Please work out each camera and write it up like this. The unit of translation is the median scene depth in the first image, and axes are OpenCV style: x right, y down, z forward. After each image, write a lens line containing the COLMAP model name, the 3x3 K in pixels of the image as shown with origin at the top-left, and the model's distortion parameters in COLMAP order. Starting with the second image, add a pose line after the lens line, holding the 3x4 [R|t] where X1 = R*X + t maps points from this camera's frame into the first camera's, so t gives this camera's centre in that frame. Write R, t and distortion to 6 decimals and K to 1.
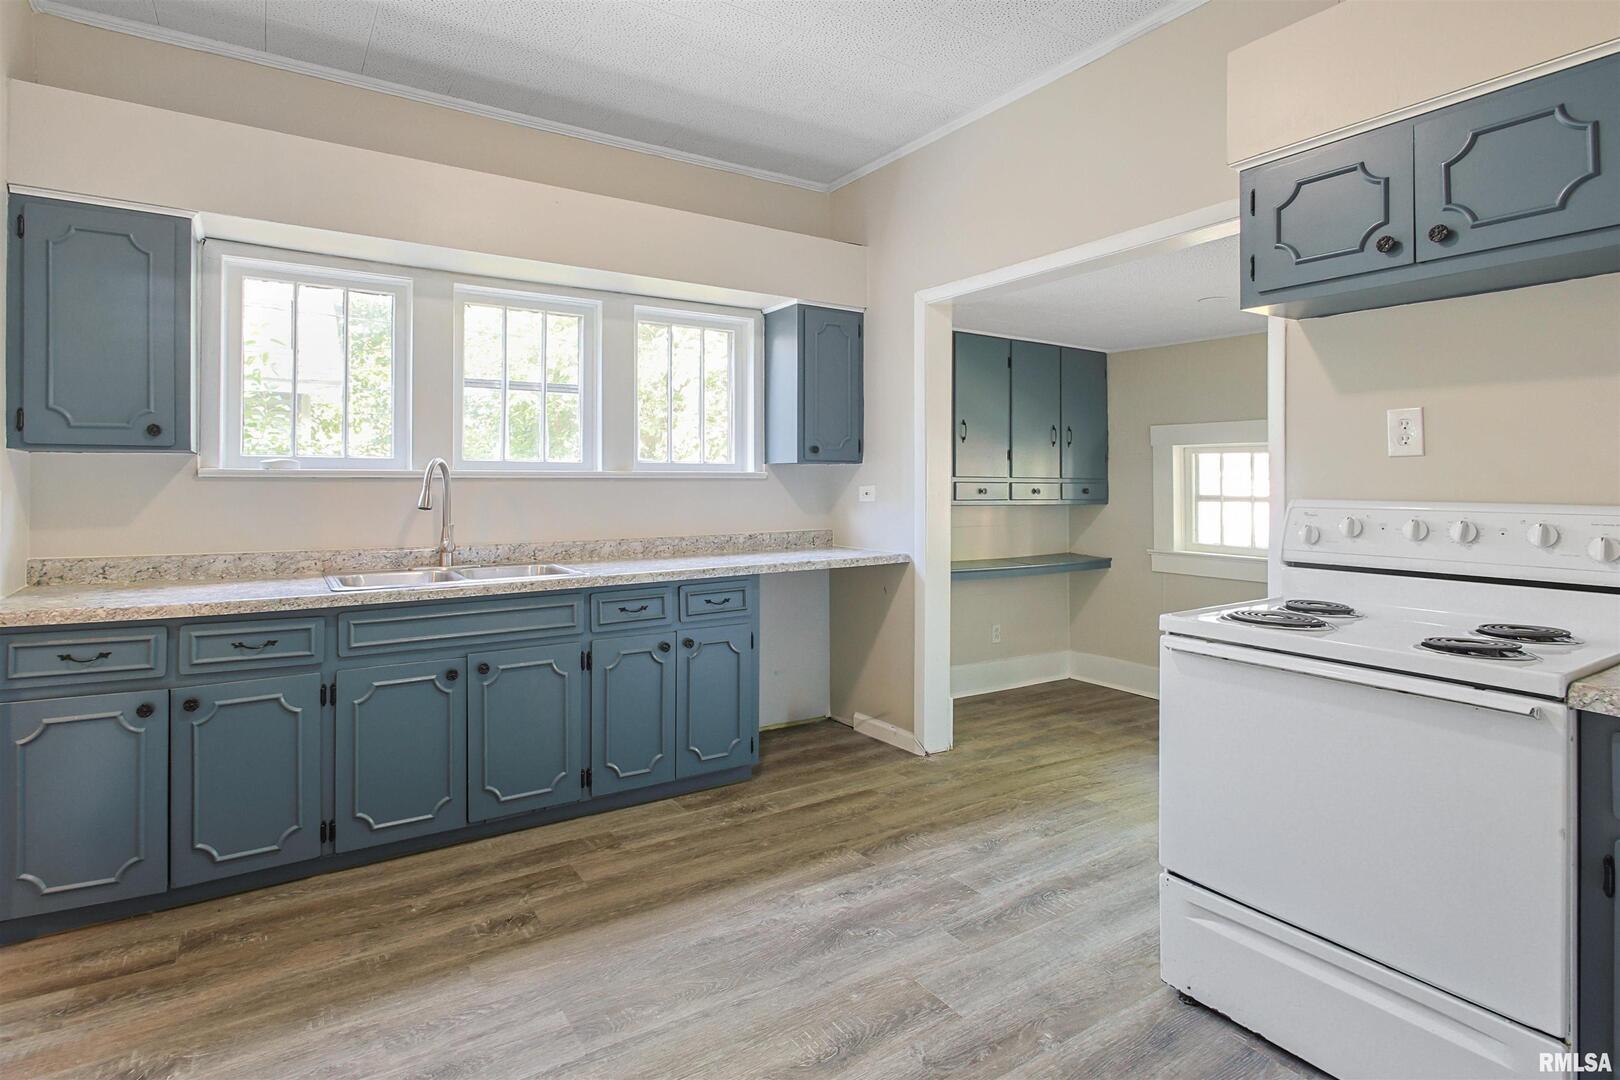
lens RADIAL K [[792.5, 0, 812.0], [0, 792.5, 489.7], [0, 0, 1]] dist [-0.000020, 0.000423]
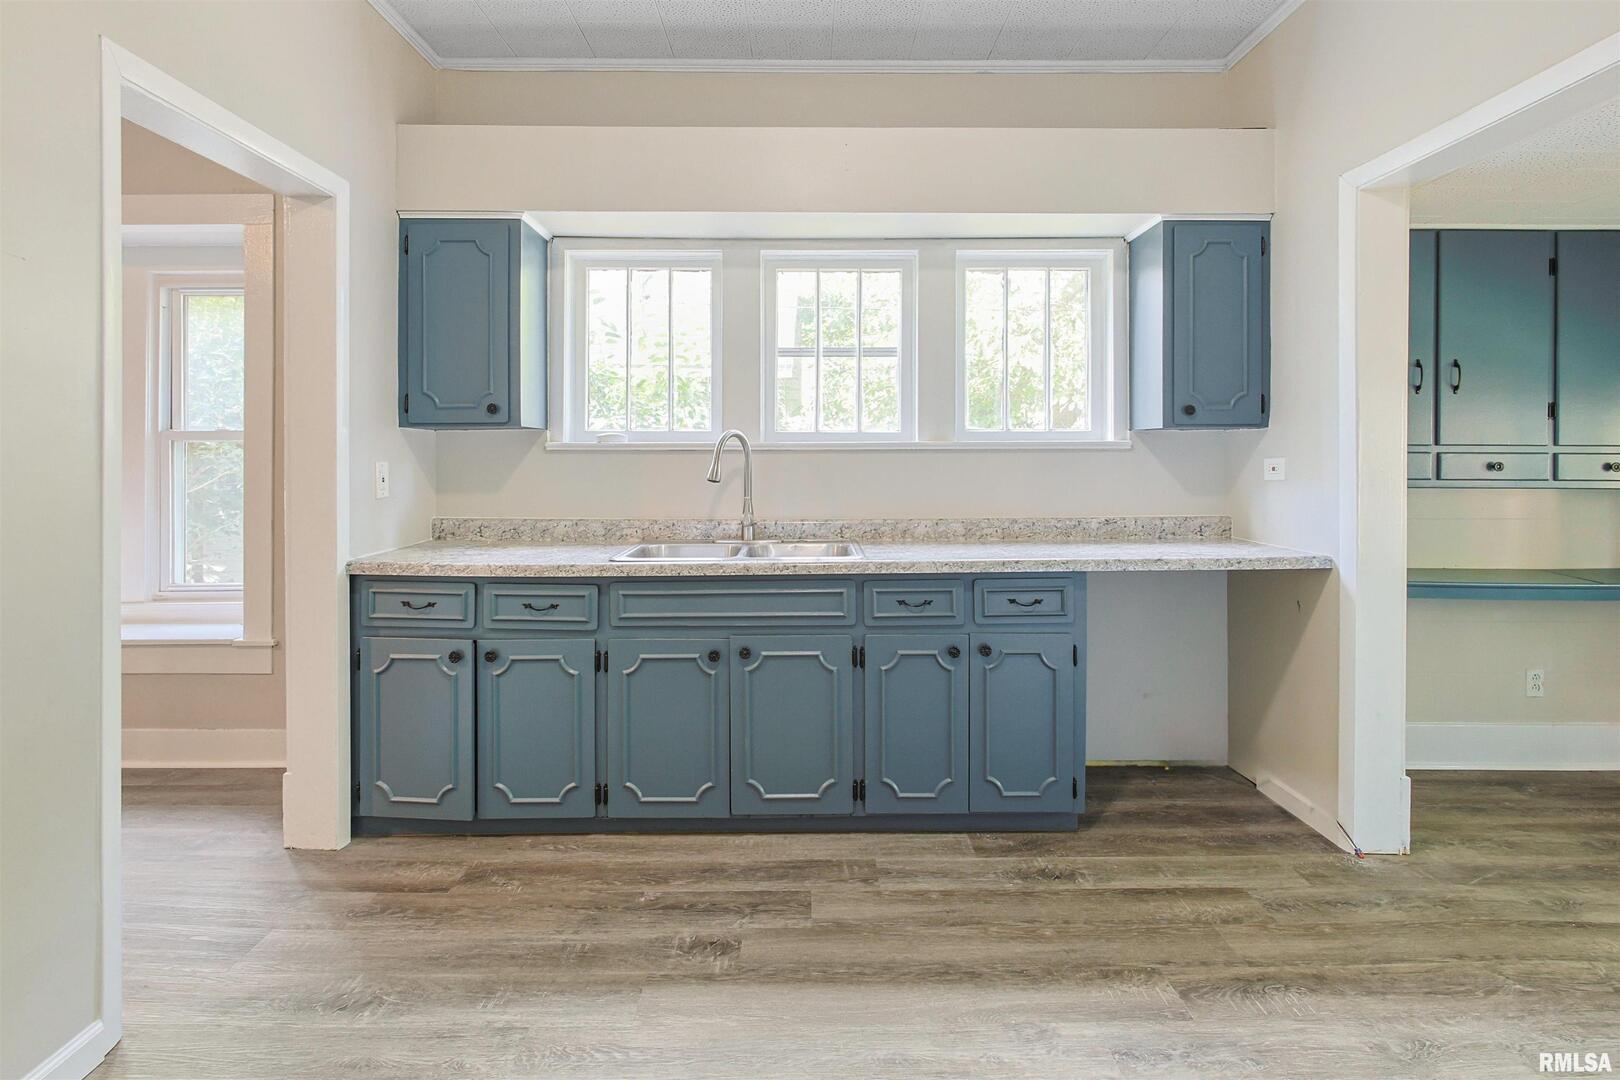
lens RADIAL K [[808.6, 0, 808.8], [0, 808.6, 465.2], [0, 0, 1]] dist [-0.001450, 0.001585]
pose [[0.849782, 0.004191, -0.527117, 0.131577], [-0.002770, 0.999990, 0.003485, 0.000116], [0.527126, -0.001501, 0.849786, 0.197270]]
